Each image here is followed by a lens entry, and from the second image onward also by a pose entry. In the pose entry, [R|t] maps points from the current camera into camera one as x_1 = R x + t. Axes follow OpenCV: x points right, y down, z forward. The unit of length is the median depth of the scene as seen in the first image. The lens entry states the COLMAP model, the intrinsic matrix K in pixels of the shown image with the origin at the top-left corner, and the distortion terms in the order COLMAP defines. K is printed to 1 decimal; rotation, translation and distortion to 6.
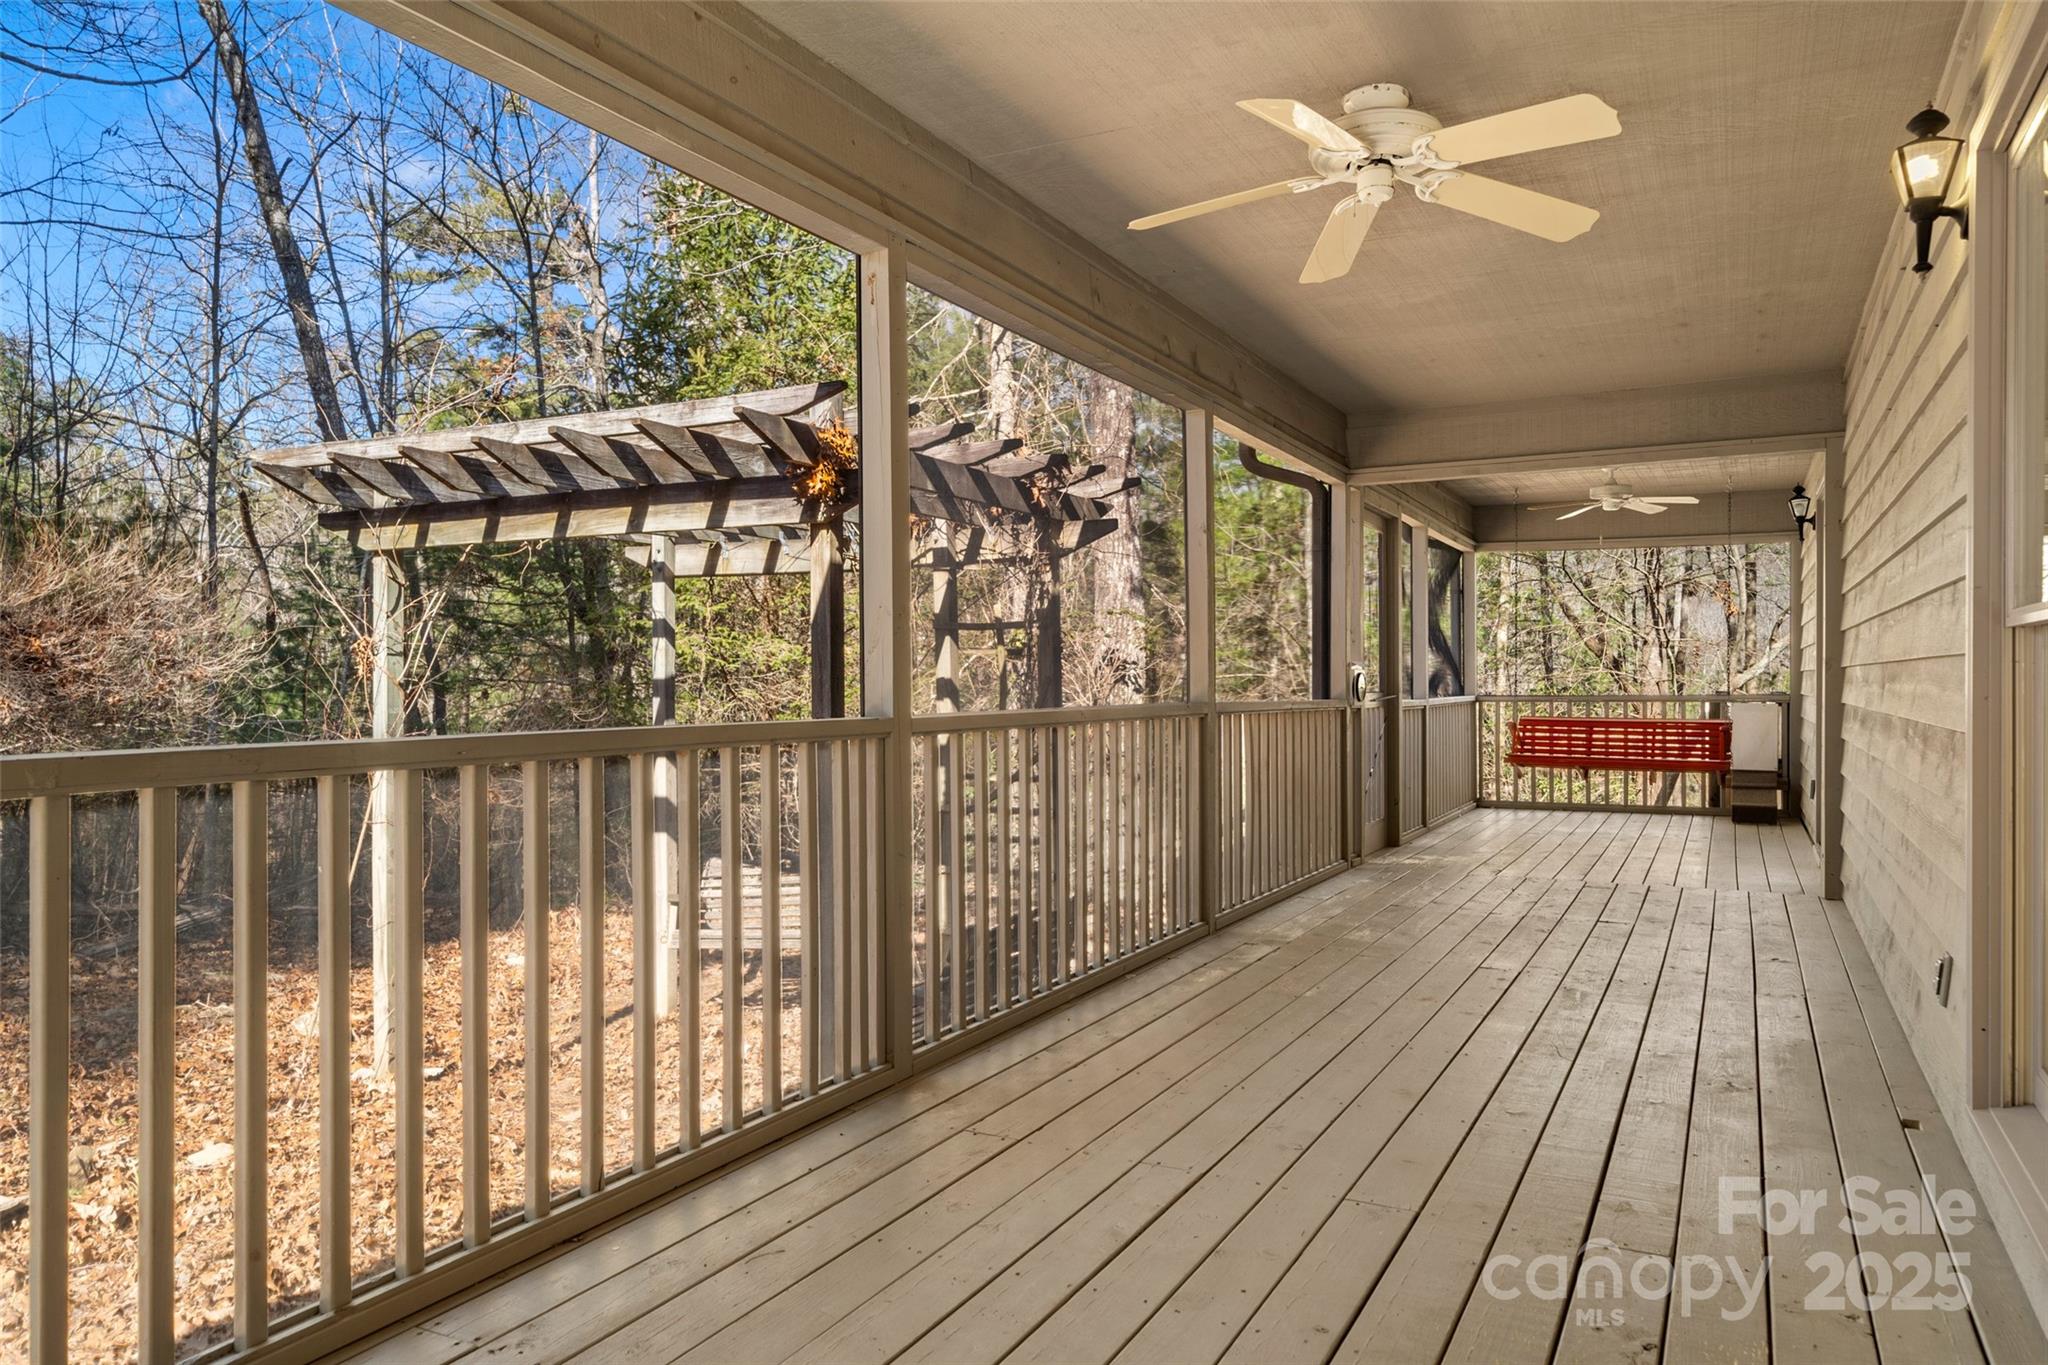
lens RADIAL K [[1388.5, 0, 1028.5], [0, 1388.5, 679.6], [0, 0, 1]] dist [0.010418, 0.000293]
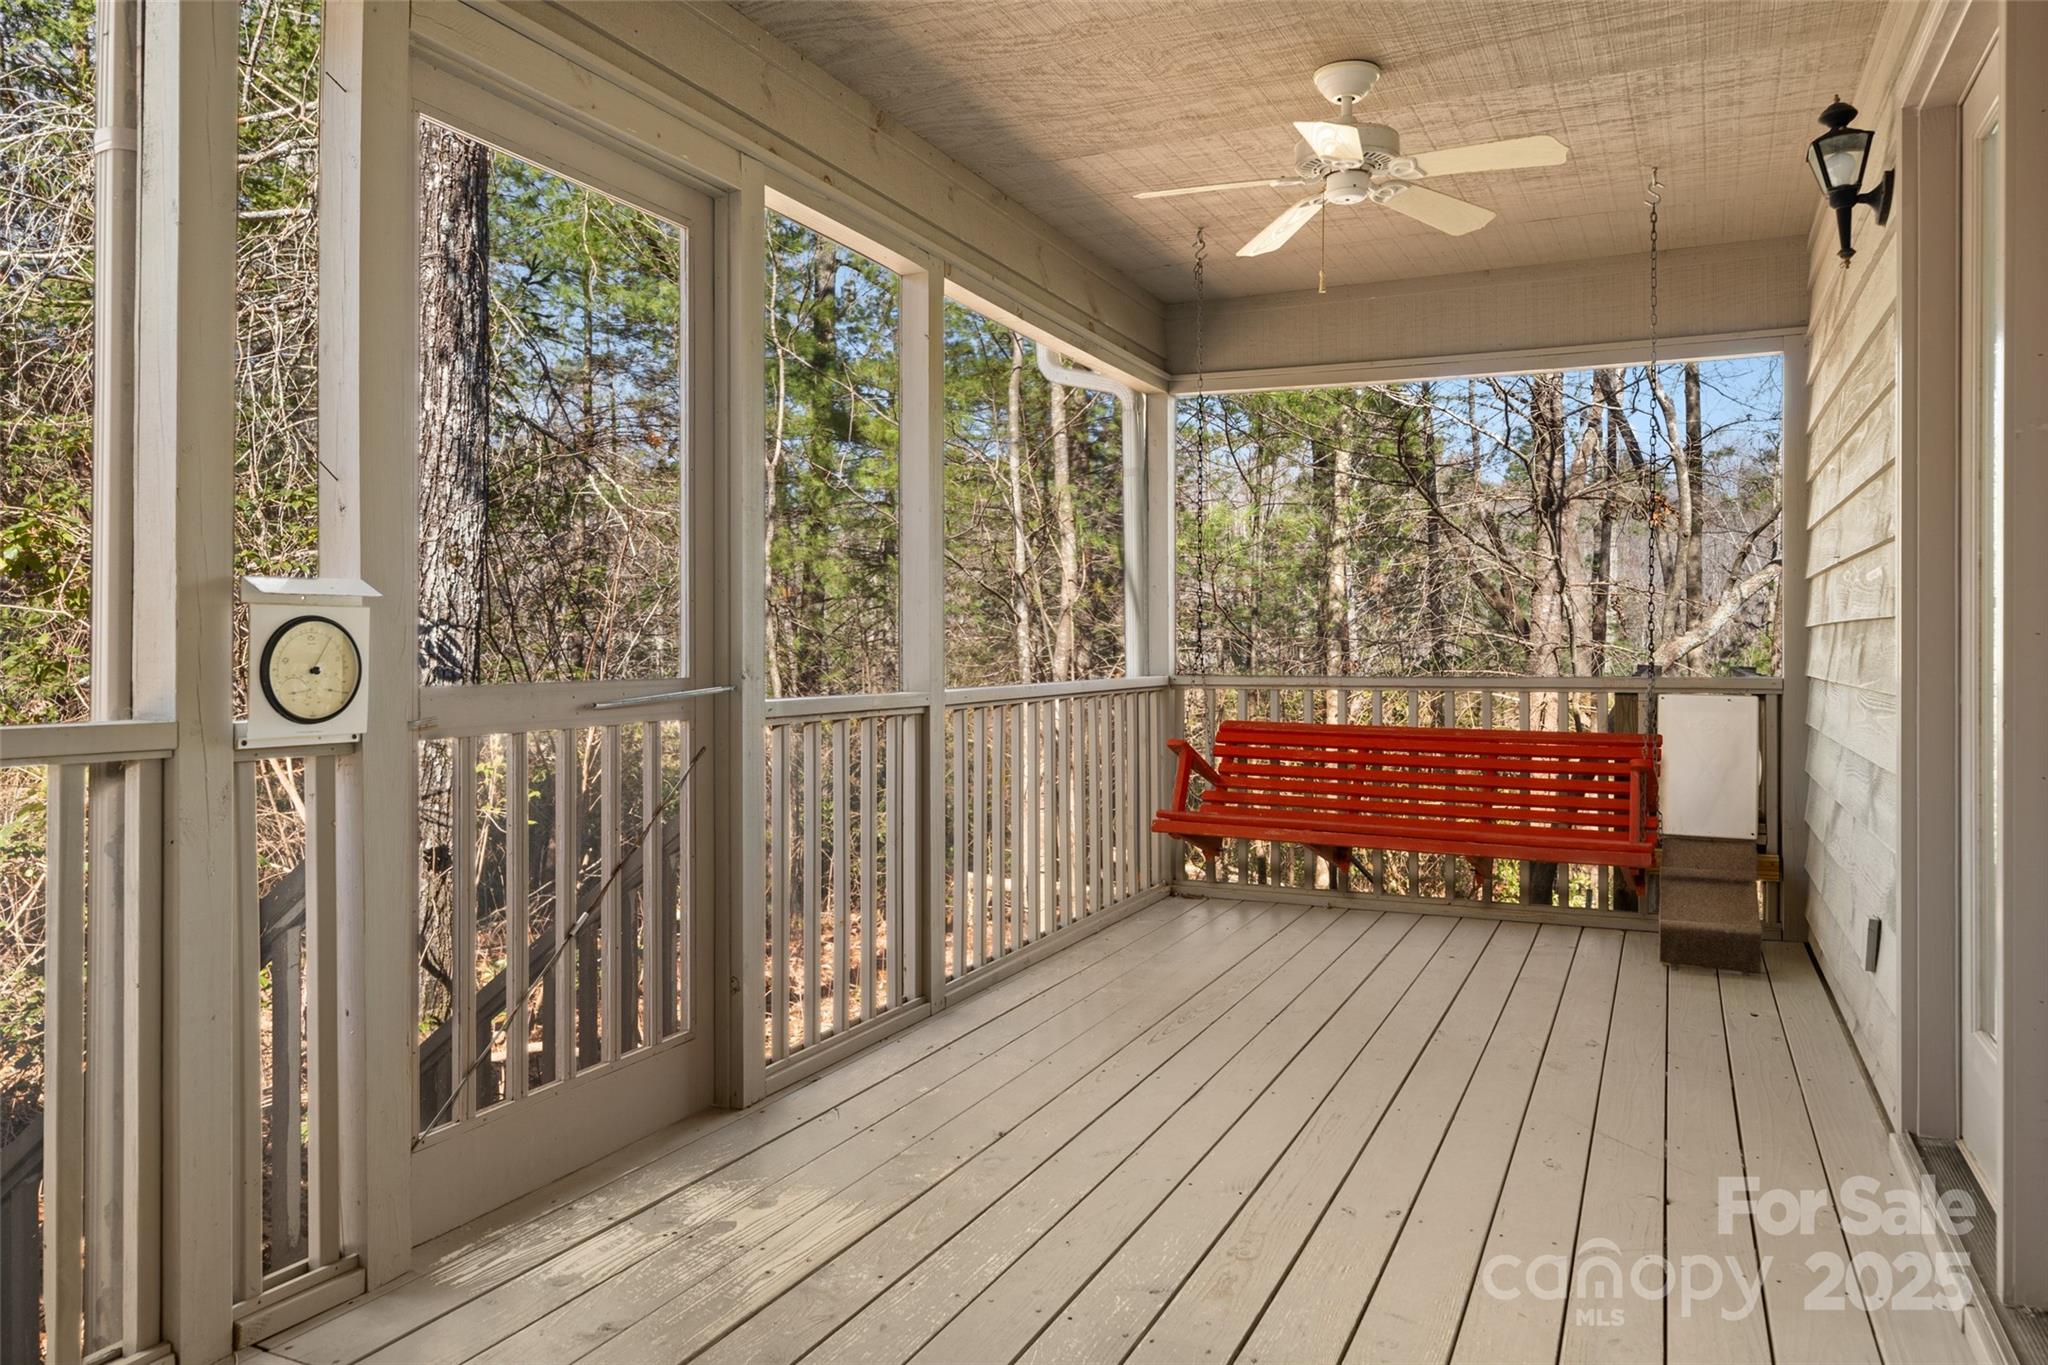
lens RADIAL K [[1388.5, 0, 1025.7], [0, 1388.5, 677.9], [0, 0, 1]] dist [0.010418, 0.000293]
pose [[0.999138, -0.004958, 0.041225, 0.144707], [0.004288, 0.999857, 0.016336, 0.002110], [-0.041300, -0.016145, 0.999016, 0.287081]]
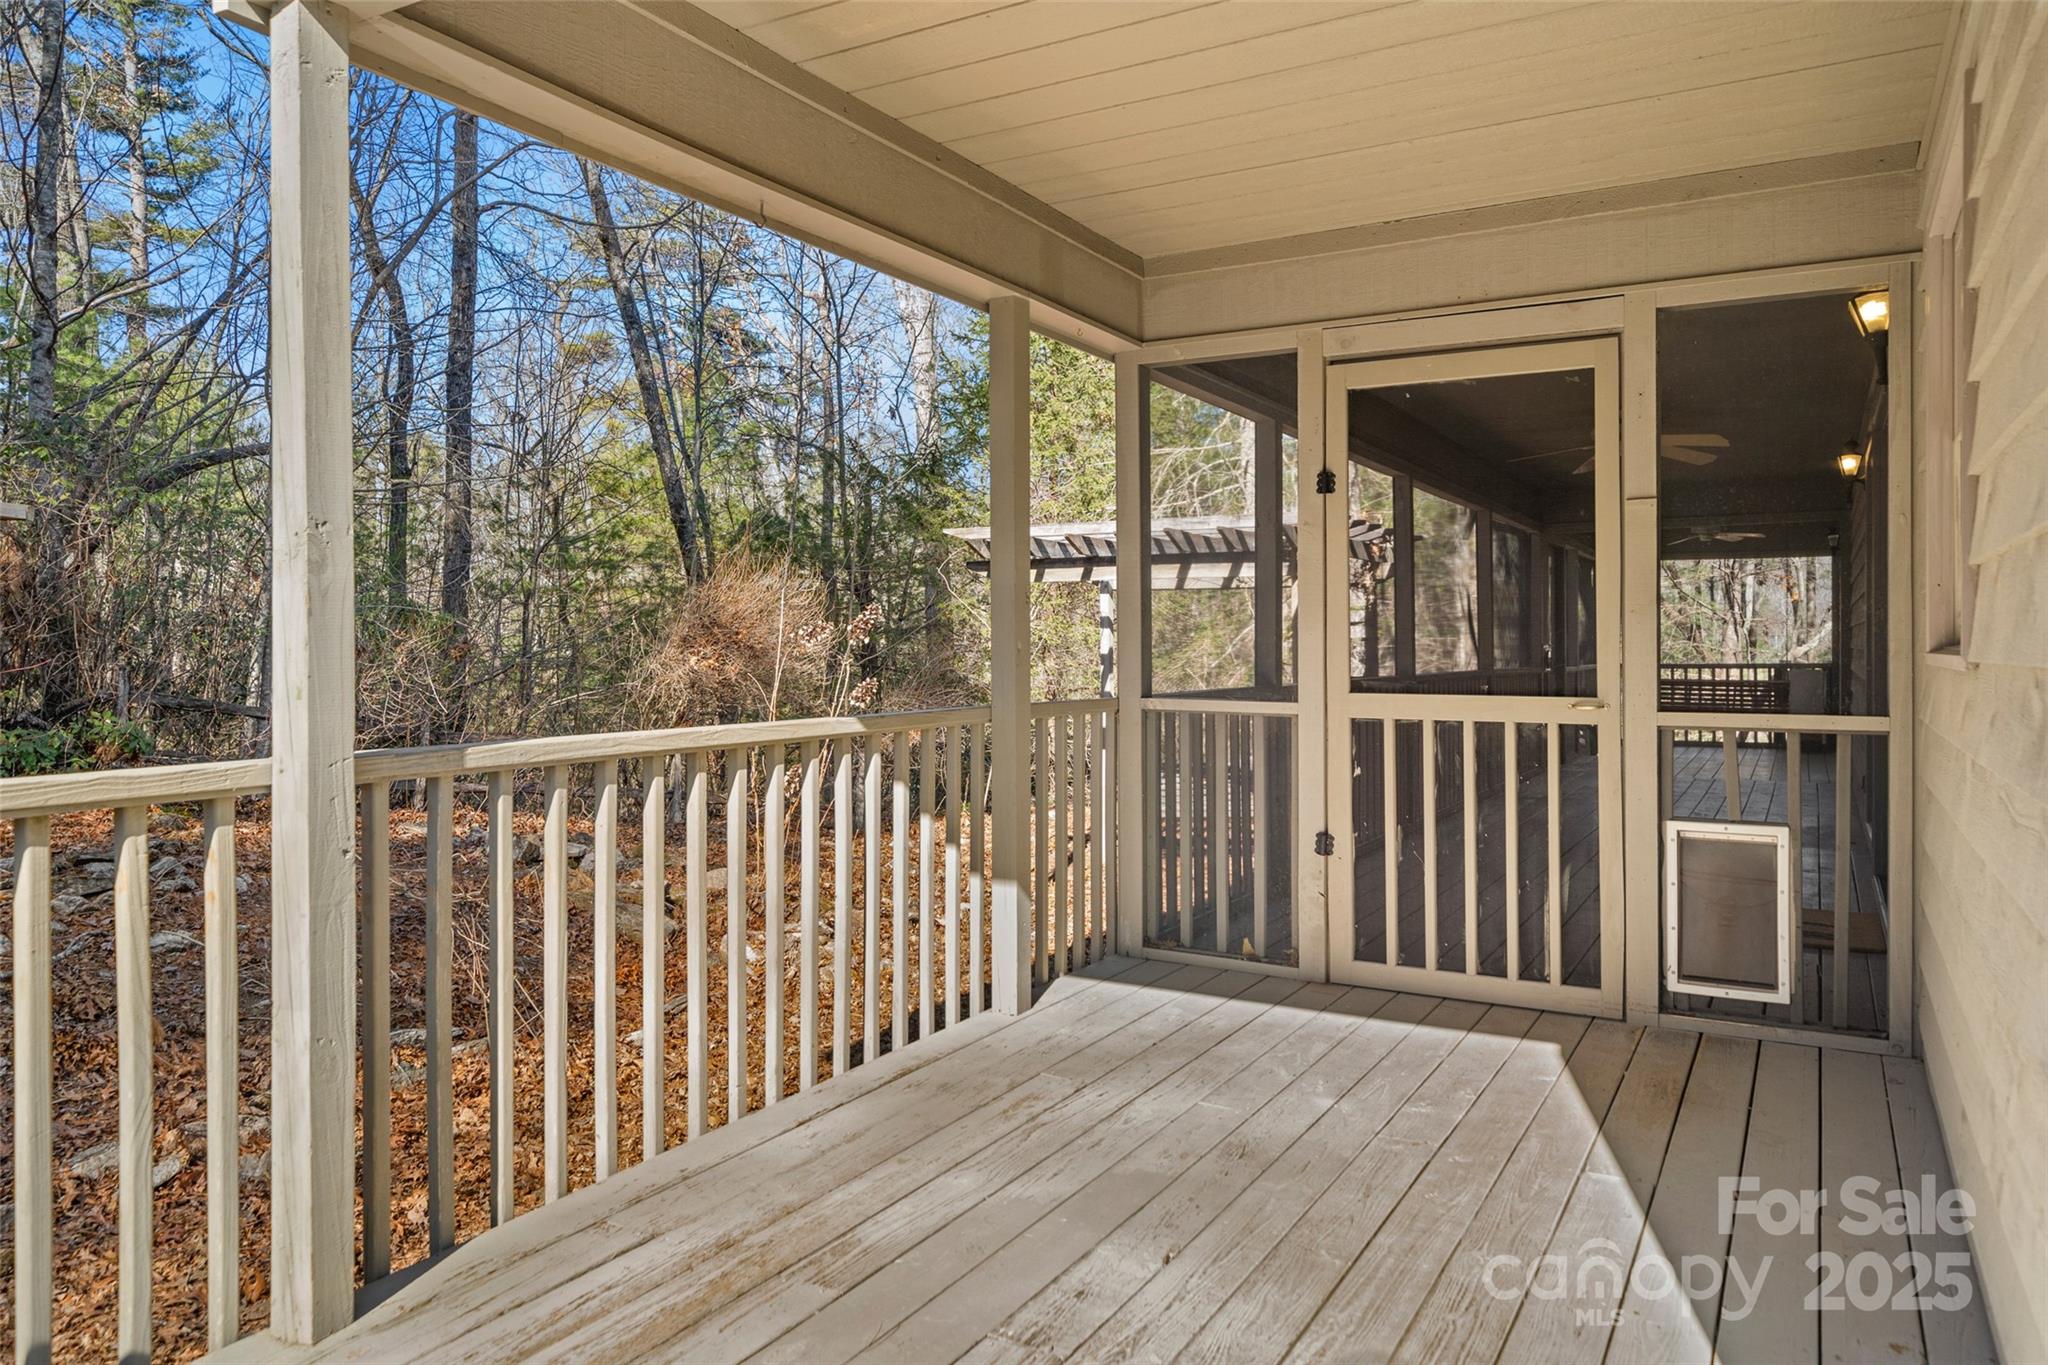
lens RADIAL K [[1388.5, 0, 1017.3], [0, 1388.5, 668.7], [0, 0, 1]] dist [0.010418, 0.000293]
pose [[0.998920, 0.000162, -0.046466, -0.330686], [0.000603, 0.999864, 0.016454, -0.011287], [0.046463, -0.016464, 0.998784, -0.696636]]
